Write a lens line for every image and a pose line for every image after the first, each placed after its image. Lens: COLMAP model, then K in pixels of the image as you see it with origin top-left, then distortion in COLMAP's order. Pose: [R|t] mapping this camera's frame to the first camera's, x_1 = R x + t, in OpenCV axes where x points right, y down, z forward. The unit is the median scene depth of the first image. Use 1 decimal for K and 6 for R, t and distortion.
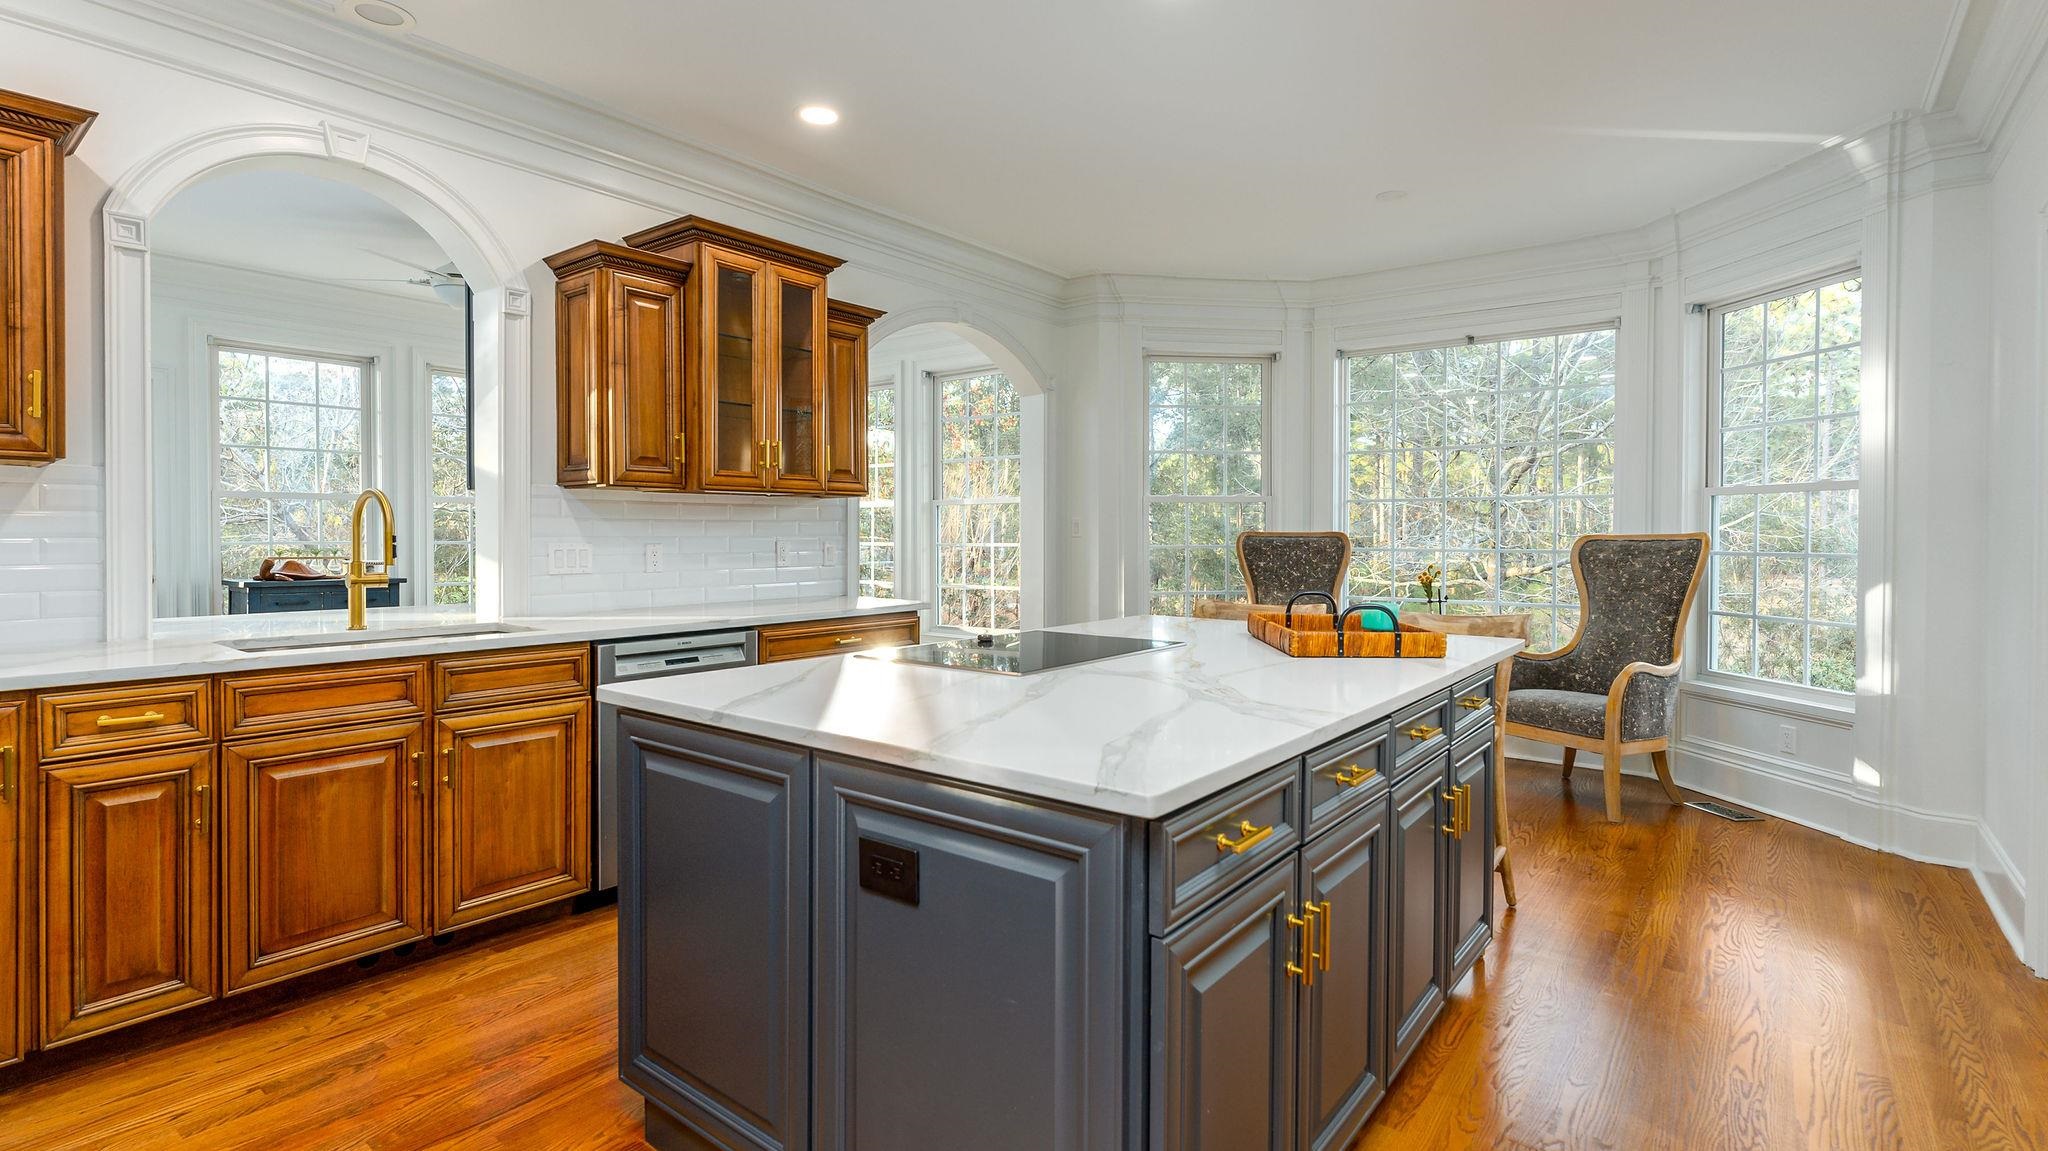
lens RADIAL K [[952.7, 0, 1020.4], [0, 952.7, 547.9], [0, 0, 1]] dist [-0.002787, 0.000052]
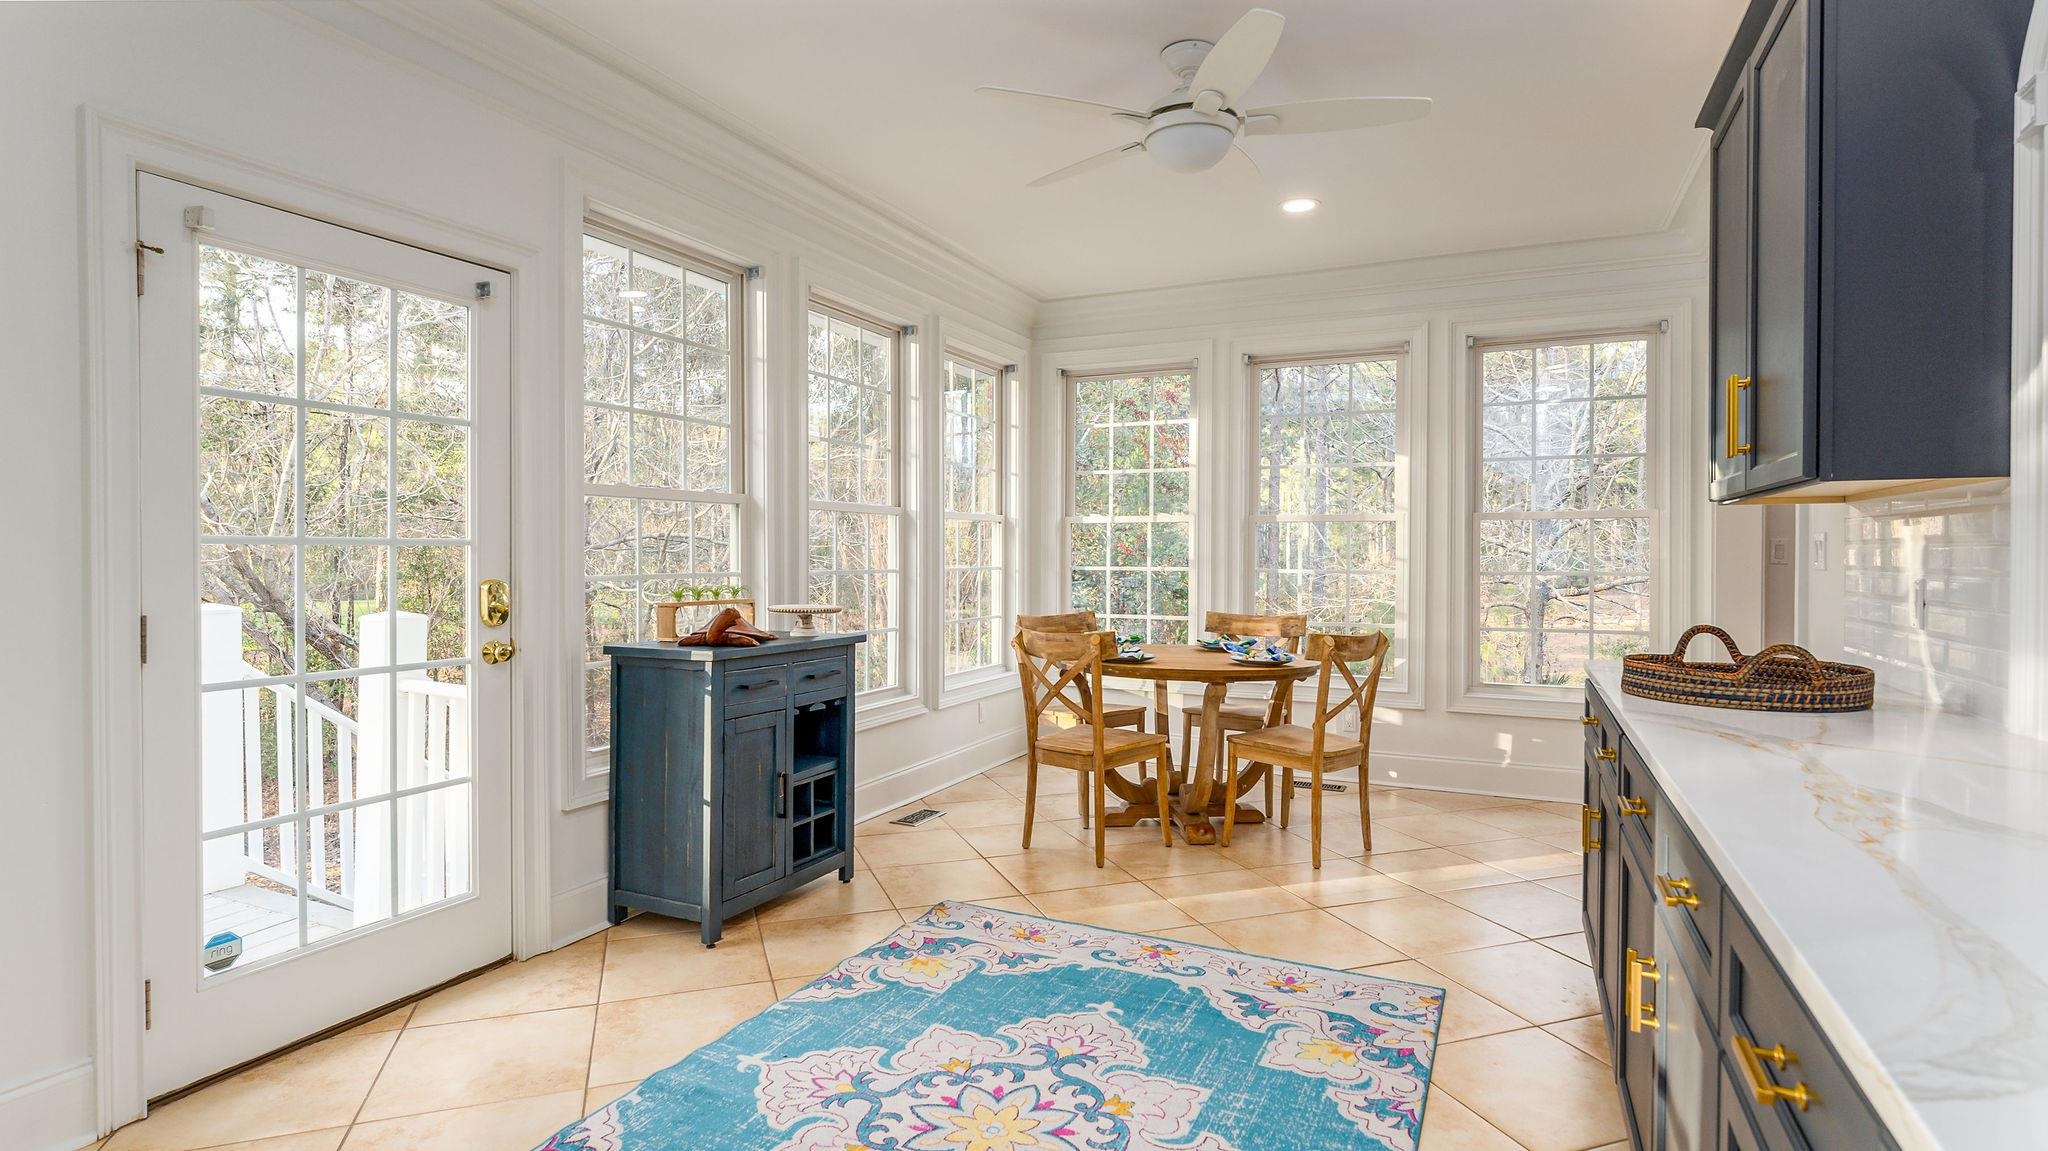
lens RADIAL K [[1006.5, 0, 1011.6], [0, 1006.5, 580.2], [0, 0, 1]] dist [-0.000318, -0.000844]
pose [[0.979258, -0.001611, 0.202609, -1.003414], [0.002935, 0.999976, -0.006236, 0.002184], [-0.202595, 0.006701, 0.979240, 0.539191]]
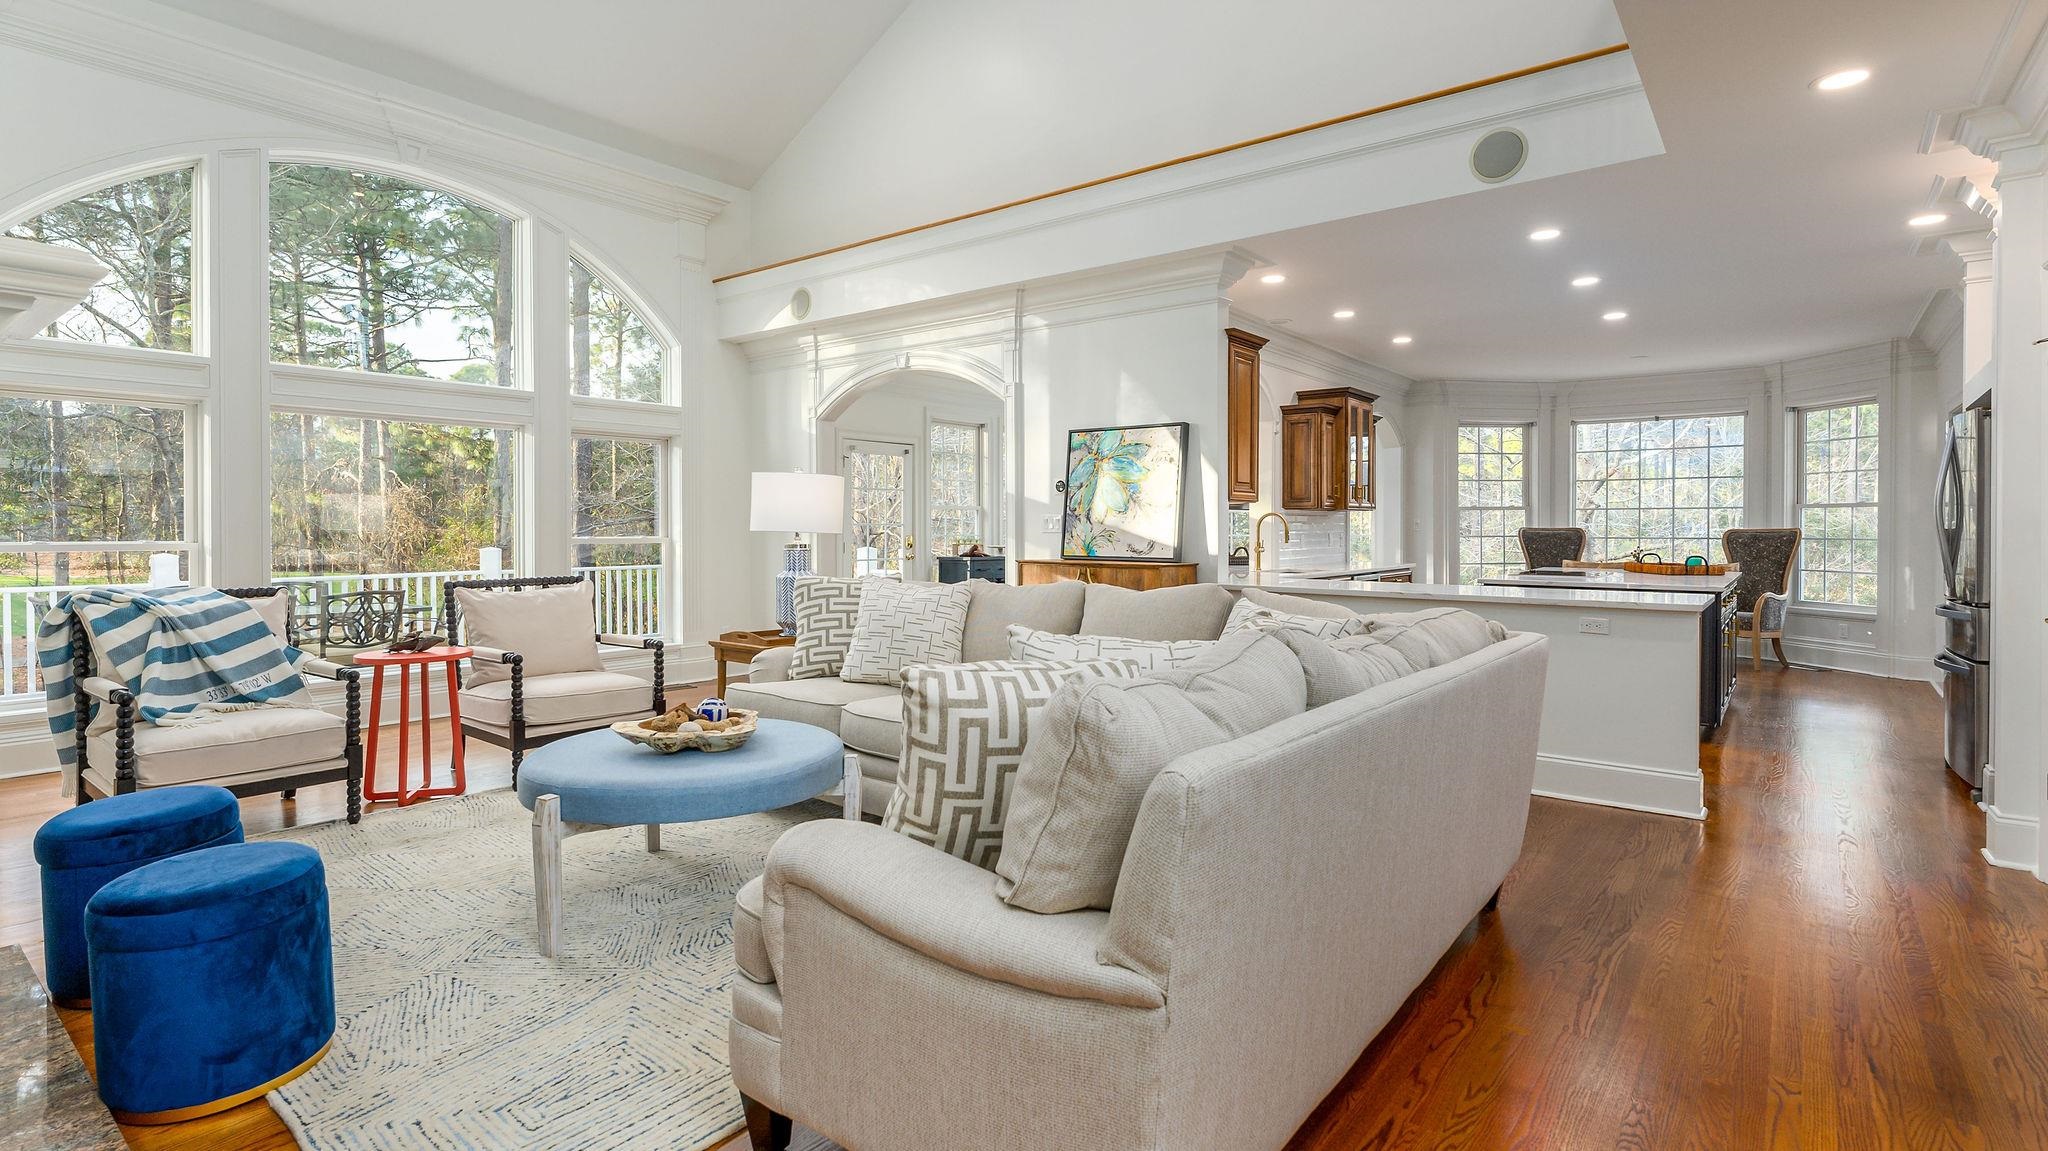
lens RADIAL K [[952.7, 0, 1026.0], [0, 952.7, 536.4], [0, 0, 1]] dist [-0.002787, 0.000052]
pose [[0.999916, -0.001766, -0.012856, -0.901582], [0.001708, 0.999988, -0.004497, 0.007959], [0.012863, 0.004475, 0.999907, -1.040424]]
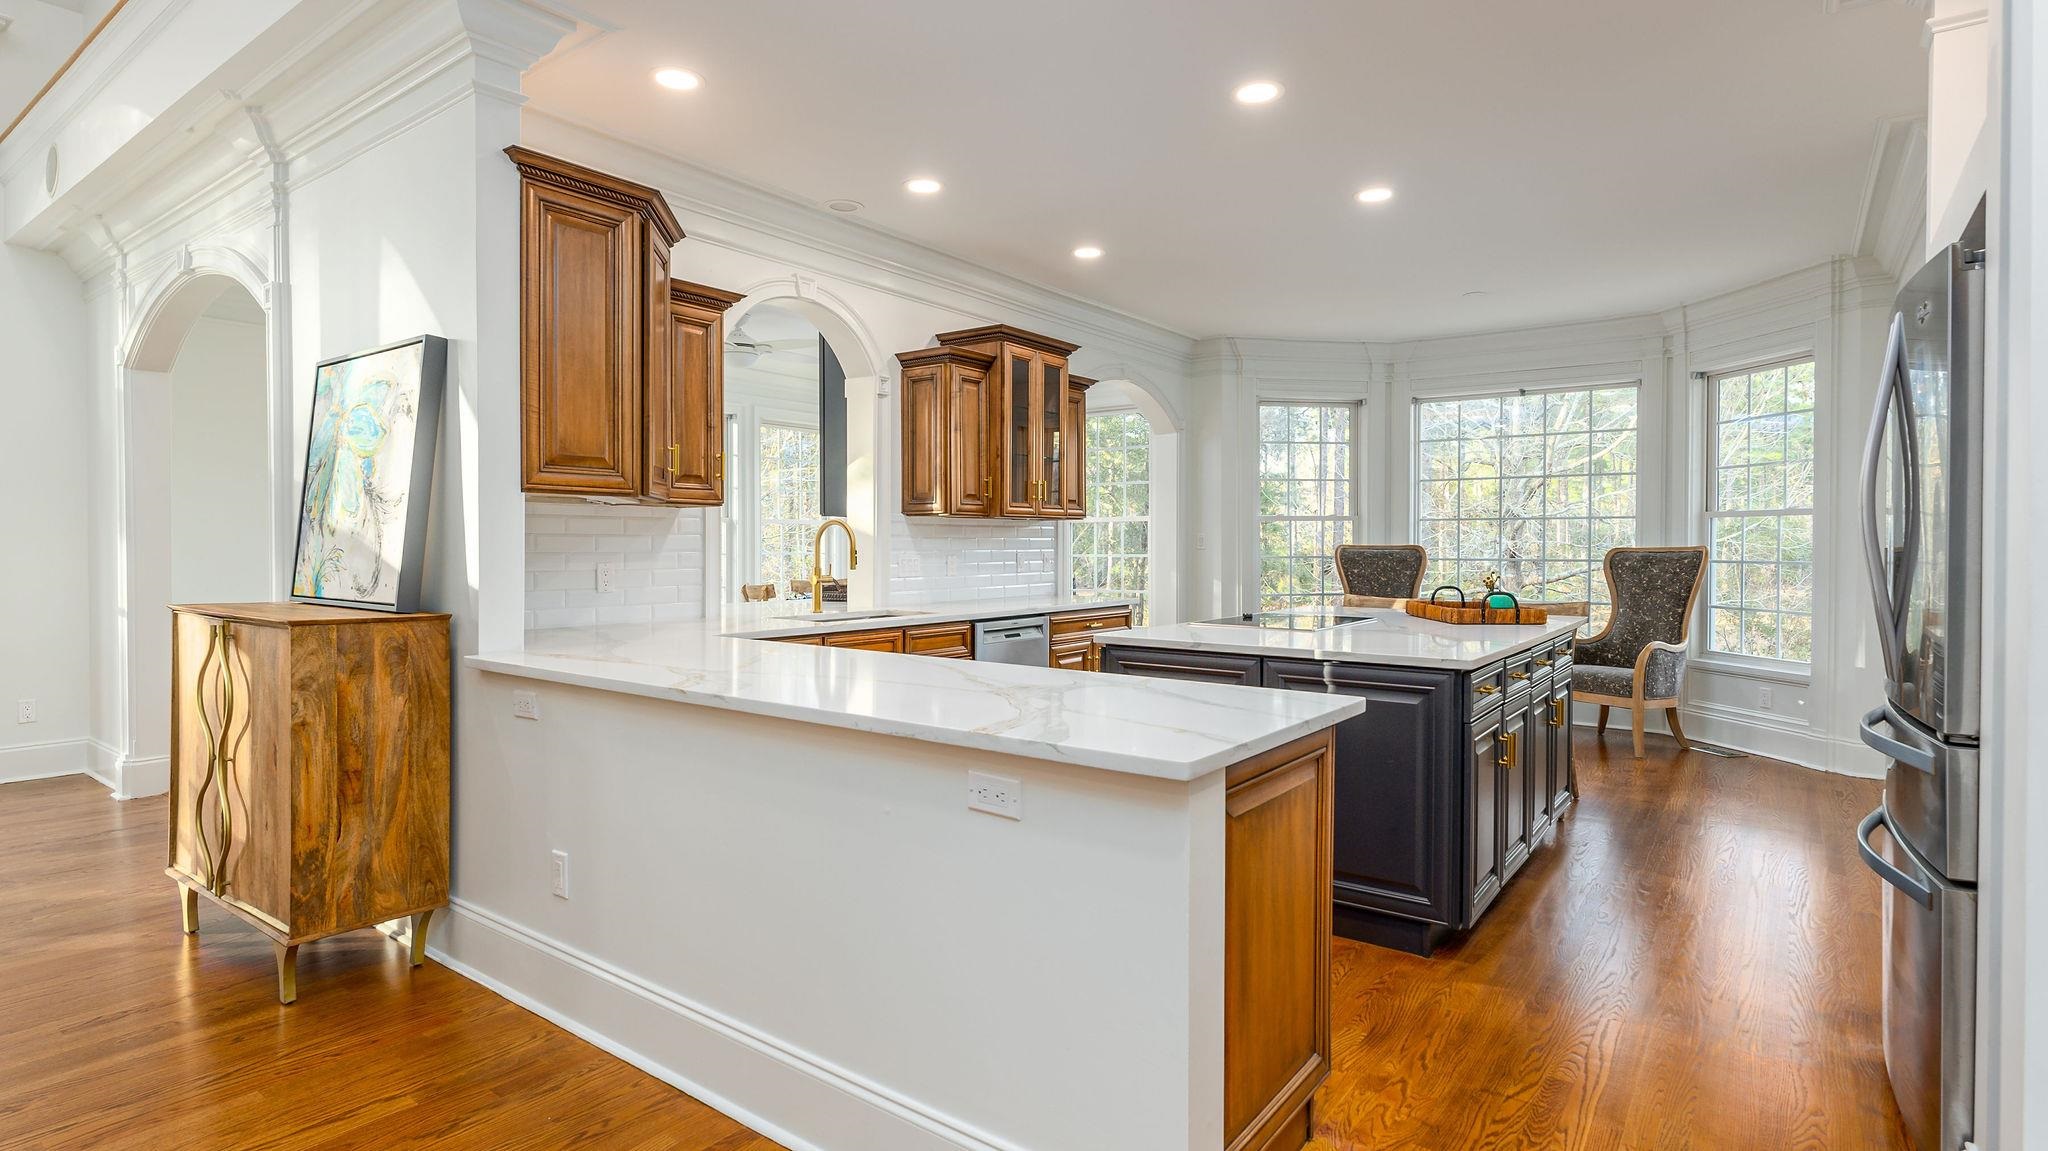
lens RADIAL K [[1006.5, 0, 1021.7], [0, 1006.5, 559.4], [0, 0, 1]] dist [-0.000318, -0.000844]
pose [[0.999741, -0.001208, 0.022742, -0.294210], [0.001196, 0.999999, 0.000575, 0.000949], [-0.022743, -0.000548, 0.999741, -0.422582]]
